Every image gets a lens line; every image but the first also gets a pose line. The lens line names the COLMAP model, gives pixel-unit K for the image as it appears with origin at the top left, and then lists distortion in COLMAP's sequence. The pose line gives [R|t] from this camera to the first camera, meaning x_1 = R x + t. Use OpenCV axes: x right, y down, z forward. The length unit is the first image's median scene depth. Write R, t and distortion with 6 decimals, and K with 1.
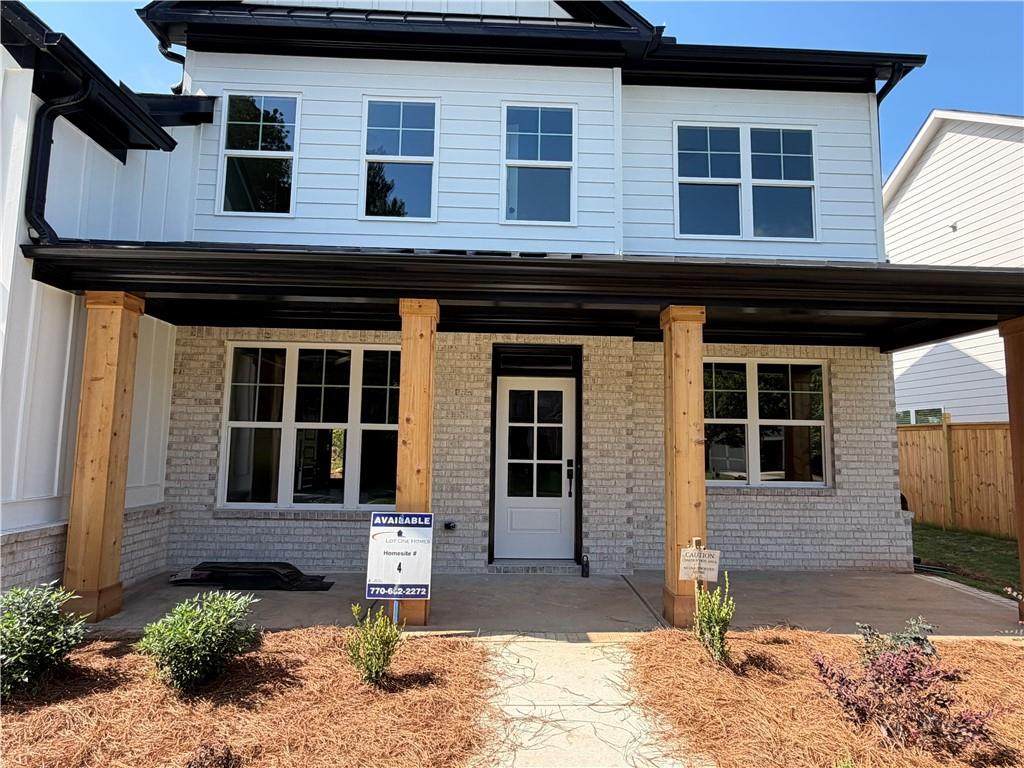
lens RADIAL K [[611.9, 0, 515.1], [0, 611.9, 378.6], [0, 0, 1]] dist [-0.000508, 0.001874]
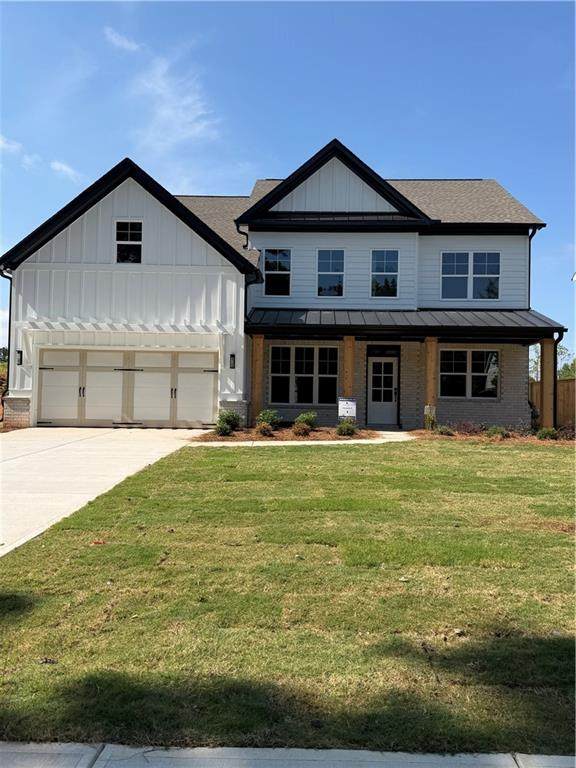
lens RADIAL K [[659.3, 0, 291.1], [0, 659.3, 391.4], [0, 0, 1]] dist [0.117989, -0.025397]
pose [[0.996936, 0.001723, -0.078198, -0.137018], [0.004283, 0.997054, 0.076579, -0.075084], [0.078100, -0.076680, 0.993992, -1.877886]]
